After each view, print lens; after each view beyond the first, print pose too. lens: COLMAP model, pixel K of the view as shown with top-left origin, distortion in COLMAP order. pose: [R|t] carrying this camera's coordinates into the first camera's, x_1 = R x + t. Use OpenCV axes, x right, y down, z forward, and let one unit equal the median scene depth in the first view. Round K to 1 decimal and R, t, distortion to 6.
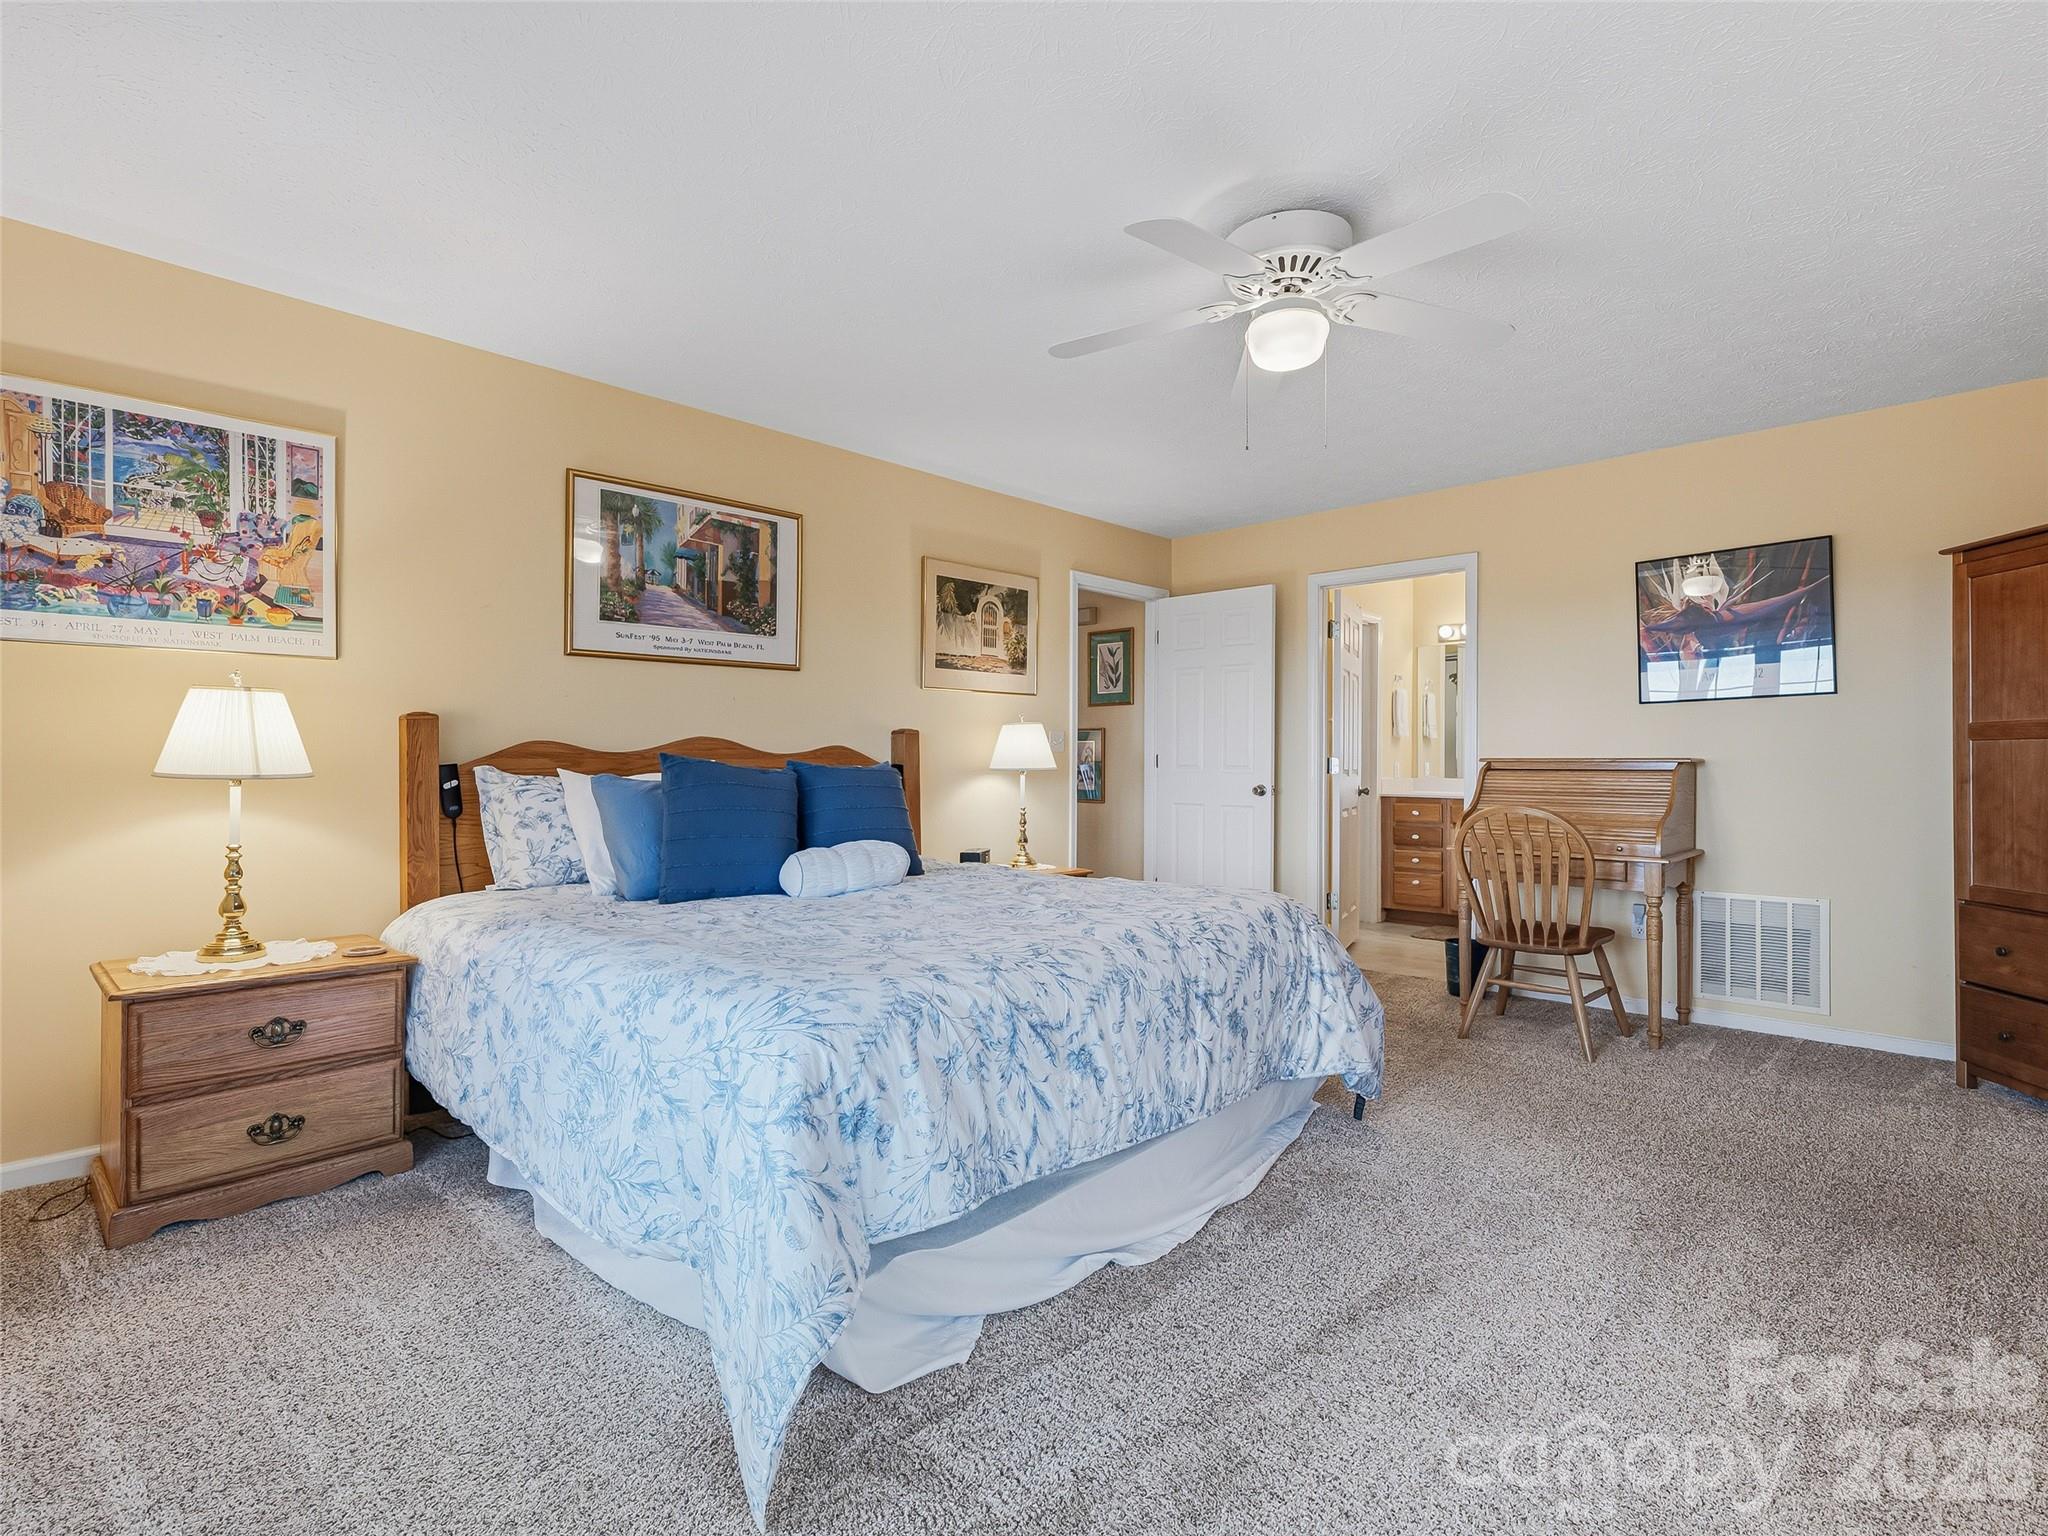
lens RADIAL K [[964.0, 0, 1020.6], [0, 964.0, 761.1], [0, 0, 1]] dist [0.001263, 0.000030]
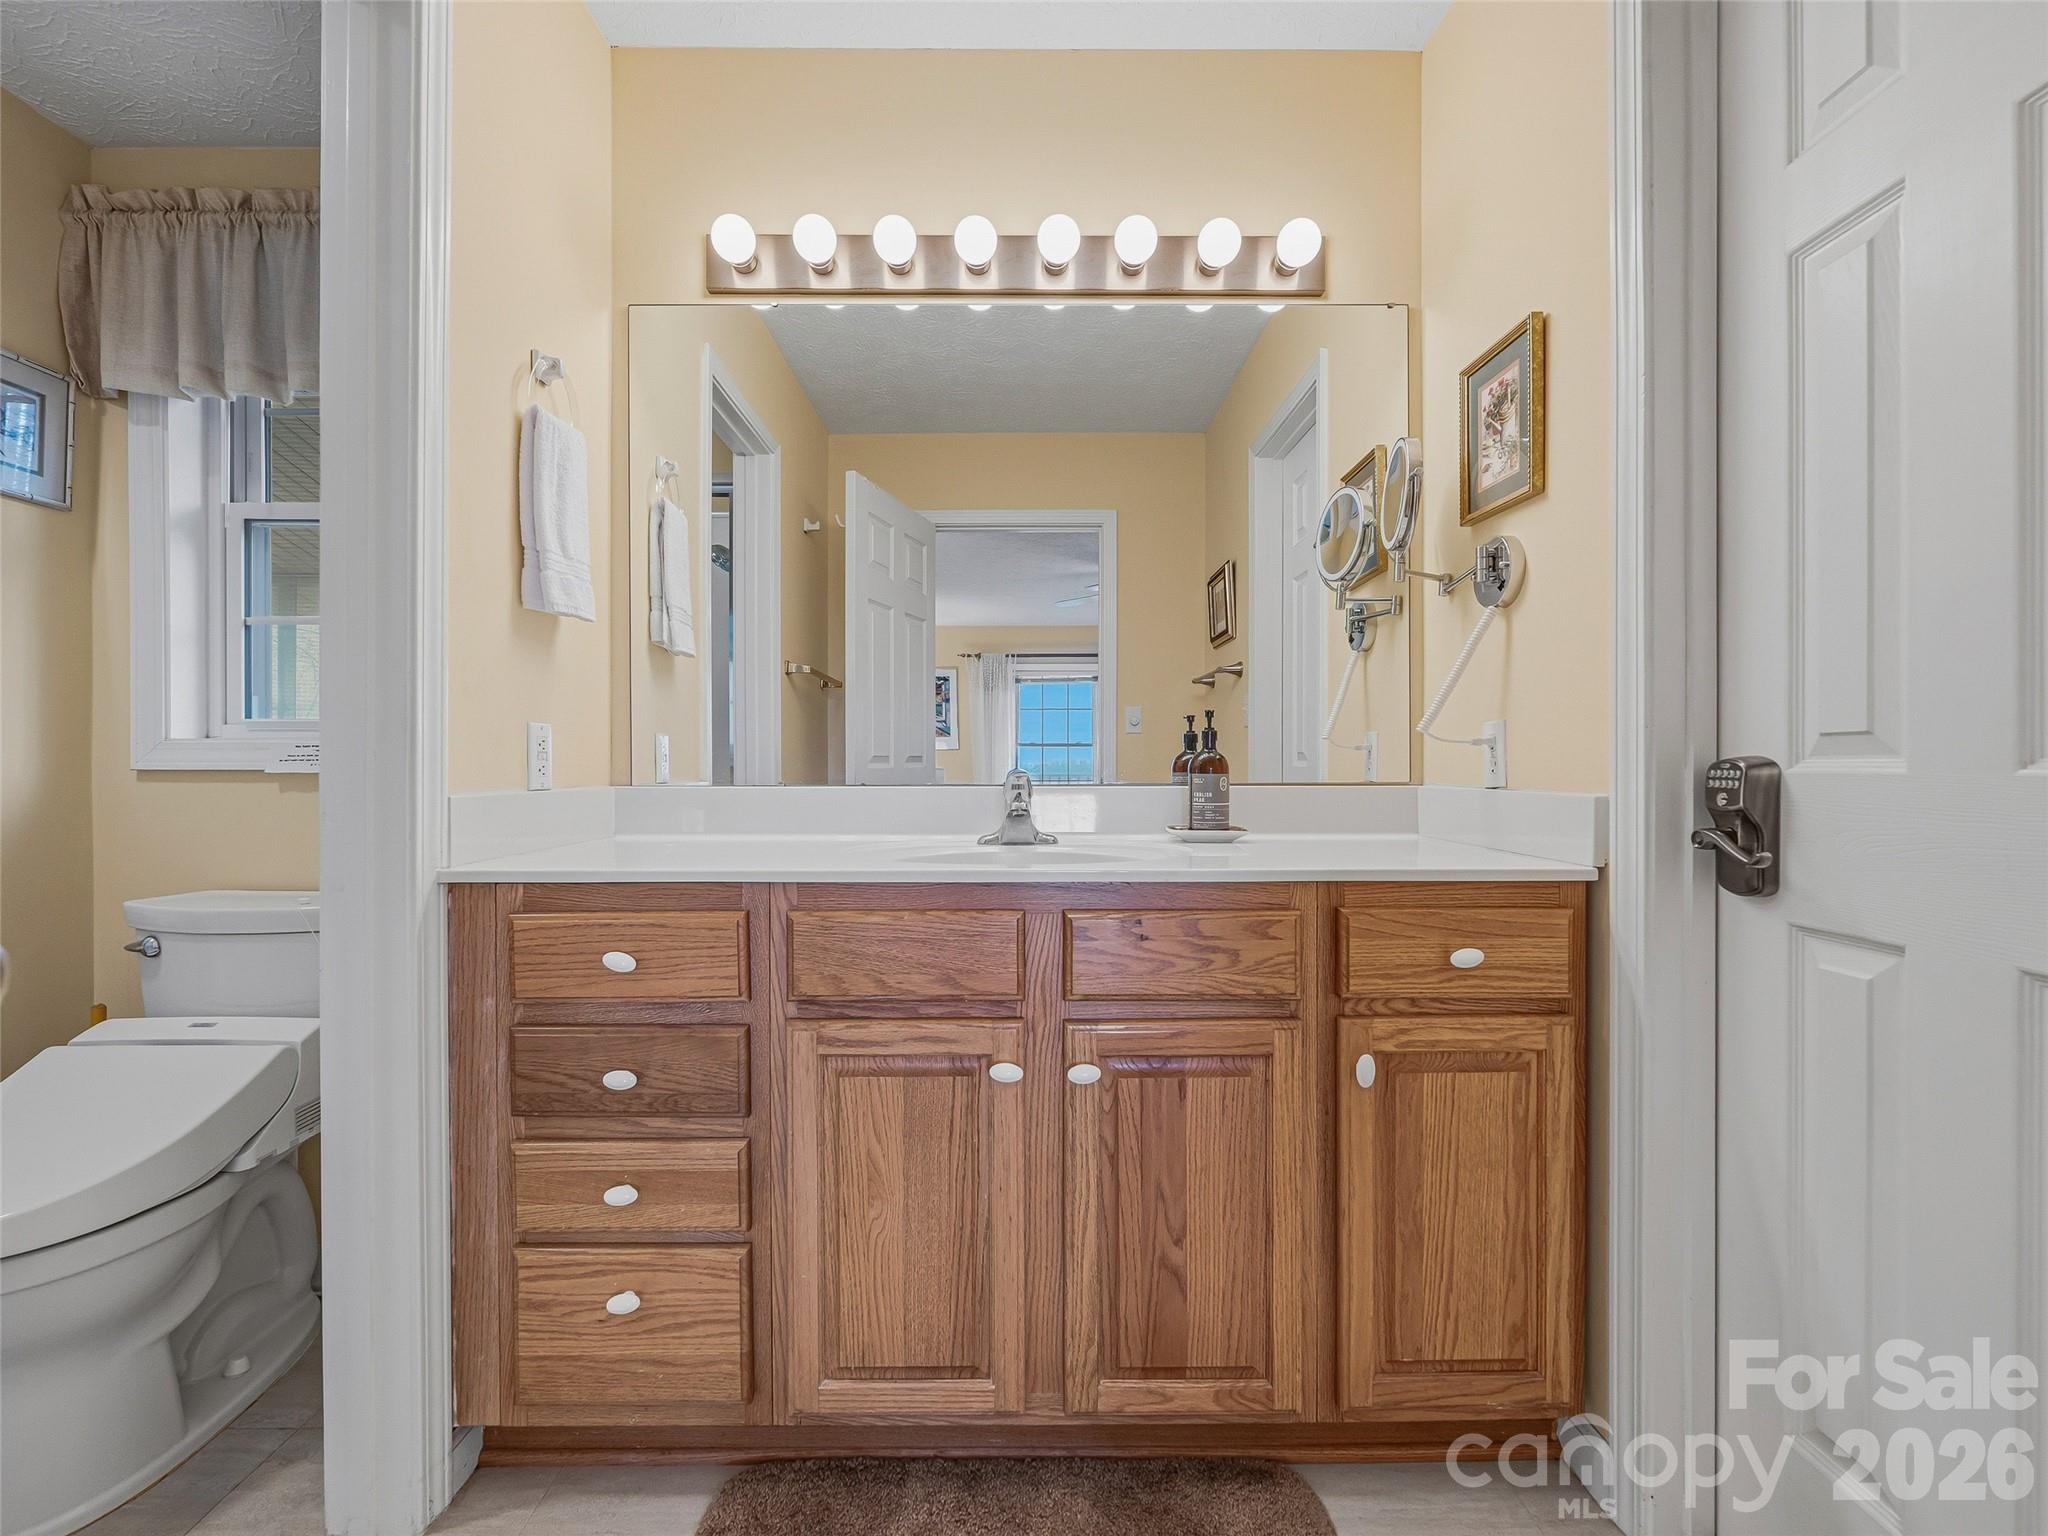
lens RADIAL K [[827.8, 0, 1012.8], [0, 827.8, 765.6], [0, 0, 1]] dist [-0.000843, -0.000020]
pose [[0.676900, 0.000368, 0.736075, 0.330347], [-0.002604, 0.999995, 0.001896, 0.011375], [-0.736070, -0.003200, 0.676898, 0.804352]]
